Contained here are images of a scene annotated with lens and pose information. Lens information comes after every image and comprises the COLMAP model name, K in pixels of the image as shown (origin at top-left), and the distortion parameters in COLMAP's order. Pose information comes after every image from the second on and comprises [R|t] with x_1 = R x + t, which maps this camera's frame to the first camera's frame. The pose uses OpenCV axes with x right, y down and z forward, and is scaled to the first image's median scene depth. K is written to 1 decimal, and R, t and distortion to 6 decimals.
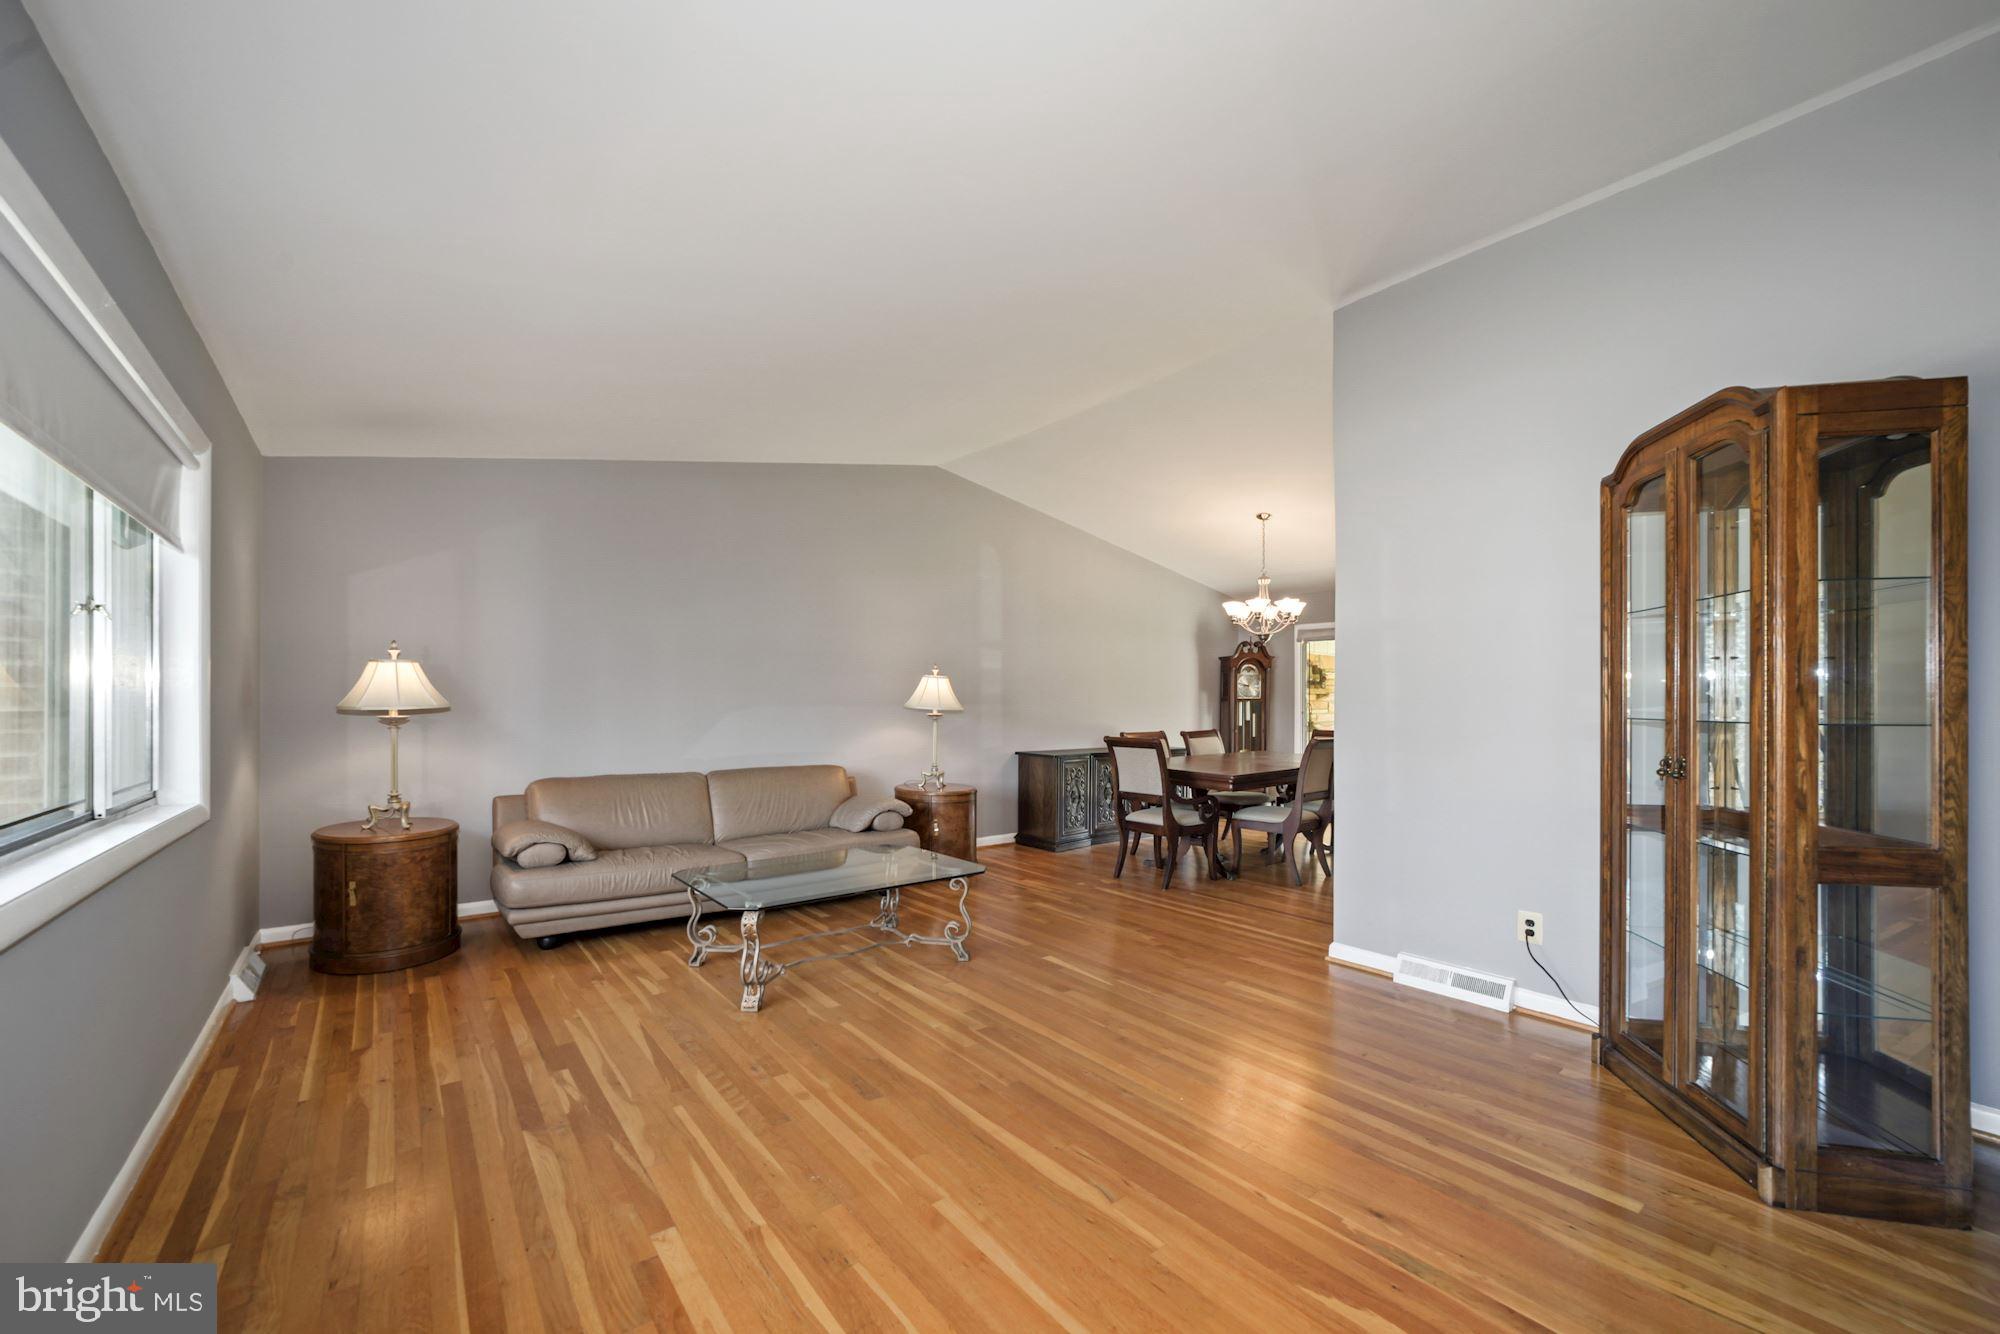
lens RADIAL K [[770.9, 0, 1001.1], [0, 770.9, 703.4], [0, 0, 1]] dist [-0.015180, 0.005629]
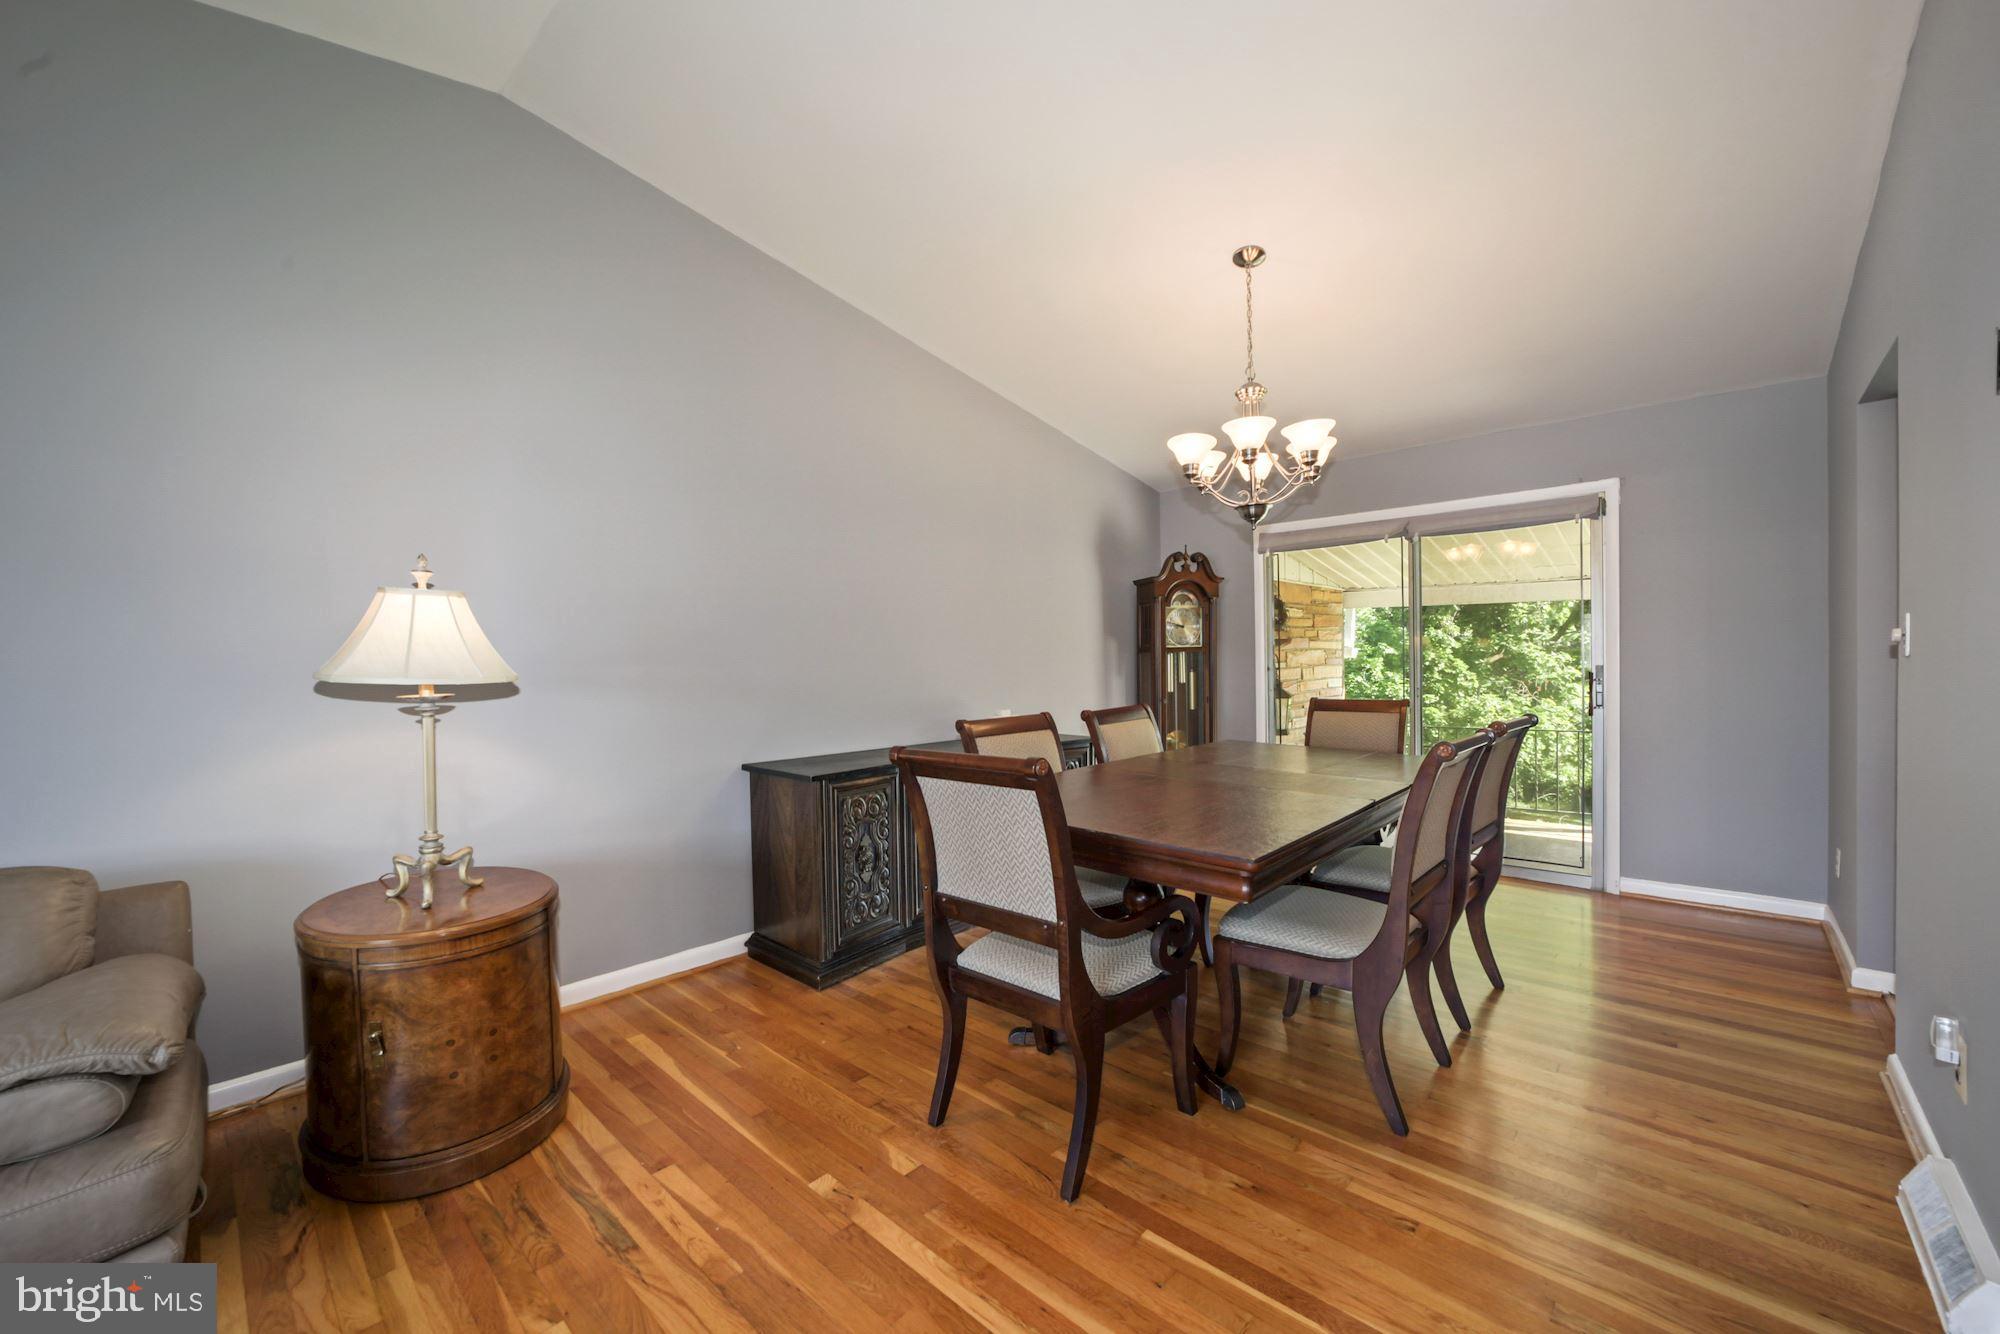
lens RADIAL K [[766.1, 0, 1000.0], [0, 766.1, 667.0], [0, 0, 1]] dist [-0.000078, -0.000001]
pose [[0.988323, -0.019139, 0.151166, 0.102722], [0.018384, 0.999811, 0.006395, 0.003375], [-0.151260, -0.003541, 0.988488, 0.503336]]
